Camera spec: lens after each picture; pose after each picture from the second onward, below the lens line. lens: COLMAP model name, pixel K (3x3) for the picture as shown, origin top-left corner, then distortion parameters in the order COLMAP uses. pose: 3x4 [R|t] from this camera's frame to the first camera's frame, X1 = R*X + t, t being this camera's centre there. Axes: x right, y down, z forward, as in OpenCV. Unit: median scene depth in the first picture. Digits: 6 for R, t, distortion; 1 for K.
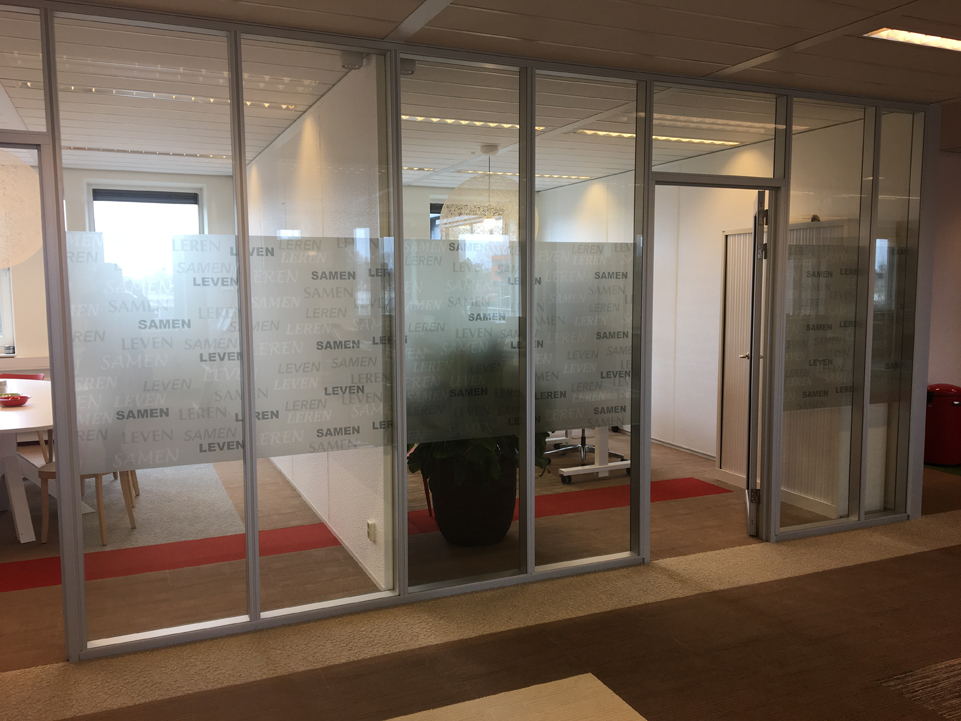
lens RADIAL K [[812.6, 0, 479.2], [0, 812.6, 359.5], [0, 0, 1]] dist [0.087972, -0.129382]
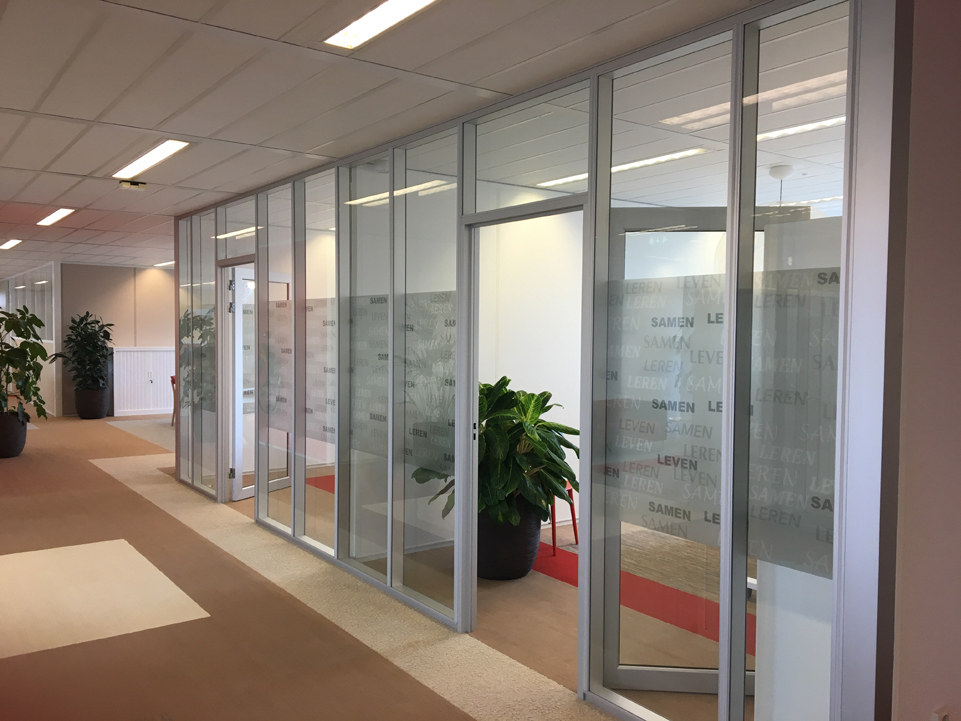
lens RADIAL K [[812.6, 0, 486.9], [0, 812.6, 361.8], [0, 0, 1]] dist [0.087972, -0.129382]
pose [[0.214360, 0.051207, -0.975411, 1.122559], [-0.099452, 0.994579, 0.030357, -0.089347], [0.971678, 0.090499, 0.218291, 0.814517]]
